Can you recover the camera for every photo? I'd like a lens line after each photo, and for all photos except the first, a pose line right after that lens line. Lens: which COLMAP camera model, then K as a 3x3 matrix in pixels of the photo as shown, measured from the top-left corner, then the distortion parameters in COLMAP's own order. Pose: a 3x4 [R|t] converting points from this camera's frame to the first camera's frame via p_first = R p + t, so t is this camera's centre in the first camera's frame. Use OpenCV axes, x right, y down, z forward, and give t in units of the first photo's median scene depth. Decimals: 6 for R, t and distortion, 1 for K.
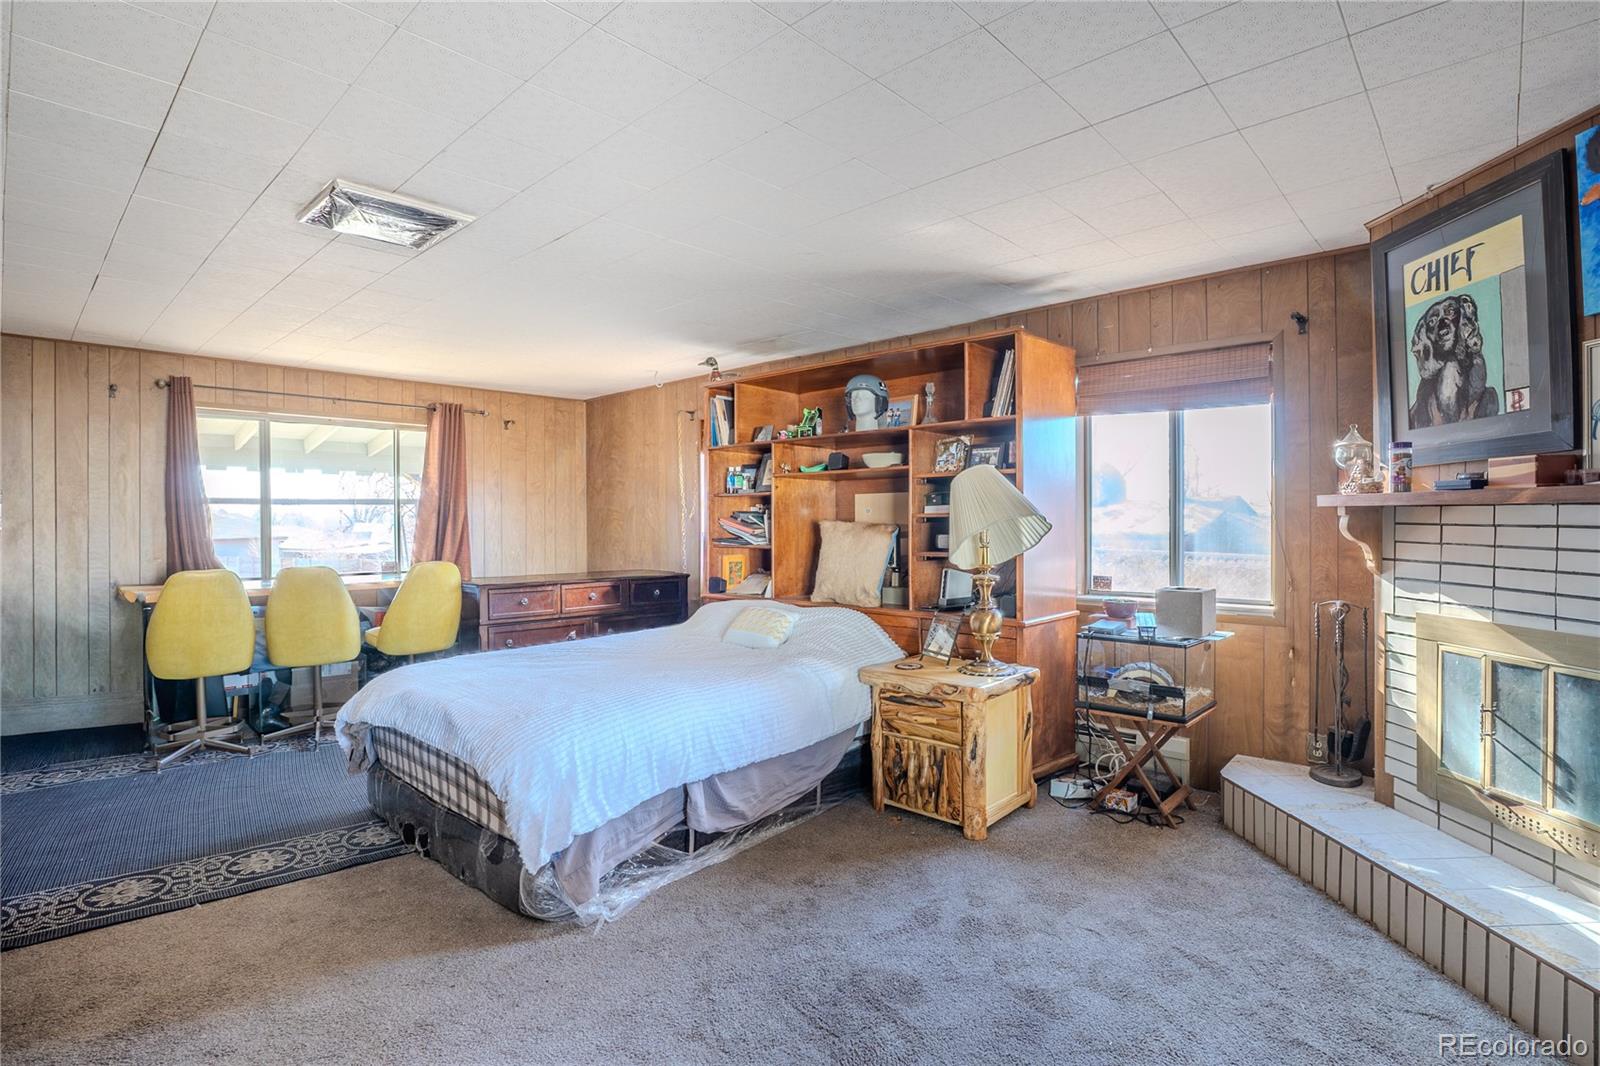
lens RADIAL K [[778.1, 0, 793.2], [0, 778.1, 522.6], [0, 0, 1]] dist [-0.043698, 0.009986]
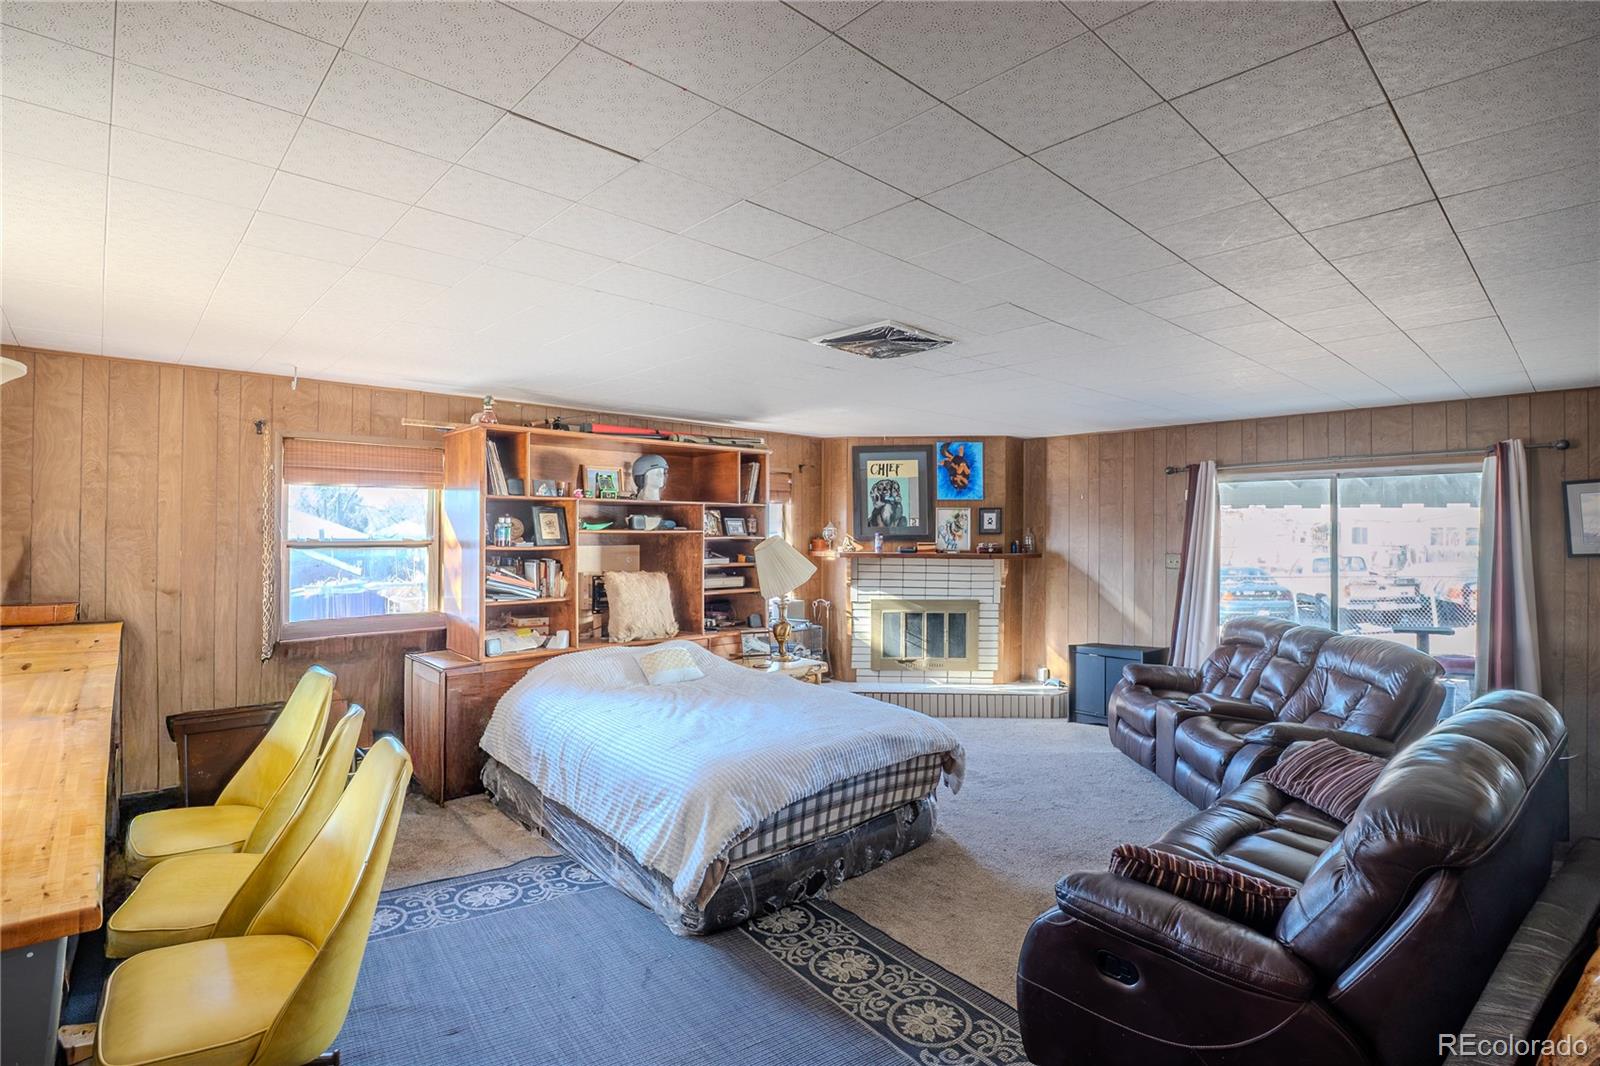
lens RADIAL K [[778.1, 0, 793.2], [0, 778.1, 522.6], [0, 0, 1]] dist [-0.043698, 0.009986]
pose [[0.073415, 0.018178, 0.997136, -1.831545], [-0.004412, 0.999830, -0.017903, -0.093195], [-0.997292, -0.003085, 0.073483, 1.097191]]
